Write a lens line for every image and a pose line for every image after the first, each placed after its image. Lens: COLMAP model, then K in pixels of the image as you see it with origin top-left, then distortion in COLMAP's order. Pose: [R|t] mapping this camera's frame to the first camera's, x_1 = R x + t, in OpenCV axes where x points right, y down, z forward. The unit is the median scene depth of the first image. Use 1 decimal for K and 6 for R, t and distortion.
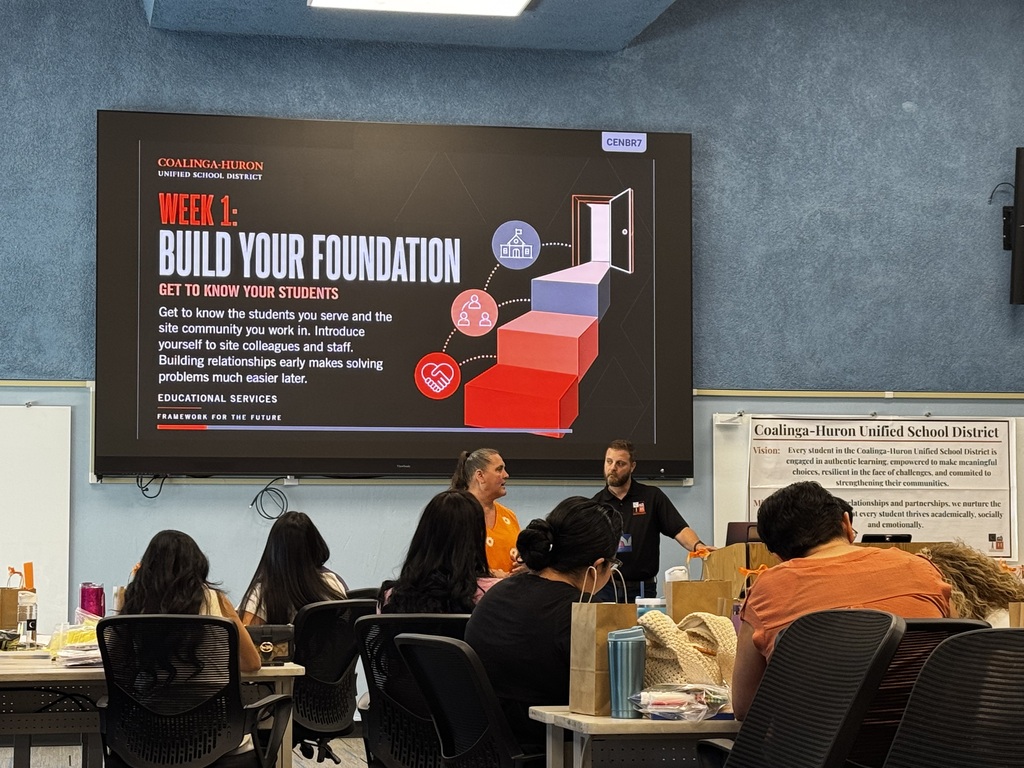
lens RADIAL K [[2316.3, 0, 538.1], [0, 2316.3, 401.4], [0, 0, 1]] dist [0.272911, 0.000000]
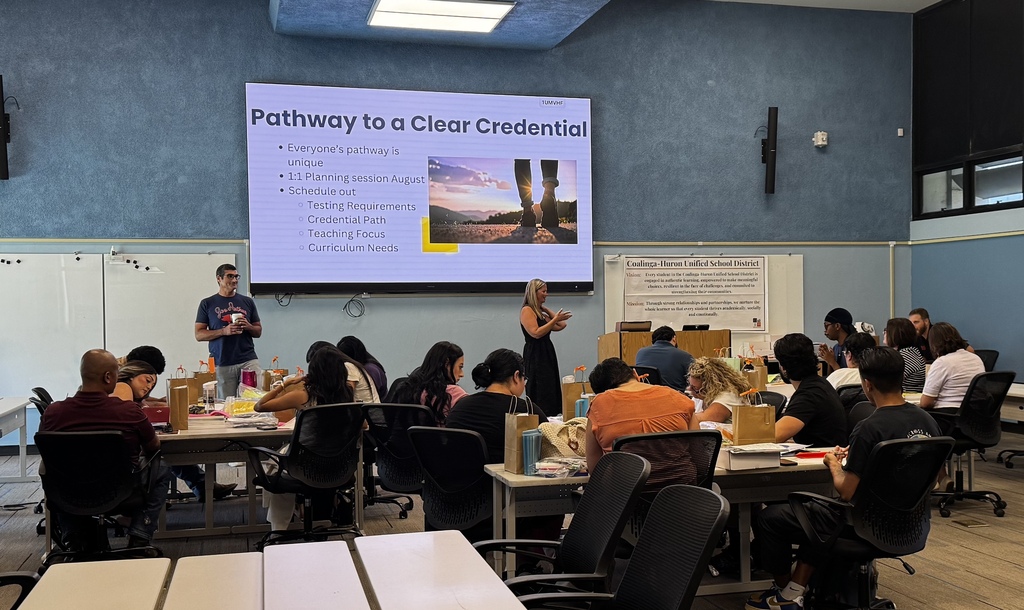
lens RADIAL K [[593.3, 0, 517.1], [0, 593.3, 320.4], [0, 0, 1]] dist [0.011016, -0.009788]
pose [[0.998848, -0.013448, -0.046054, 0.027854], [0.016788, 0.997195, 0.072937, 0.020997], [0.044944, -0.073626, 0.996273, 0.526463]]
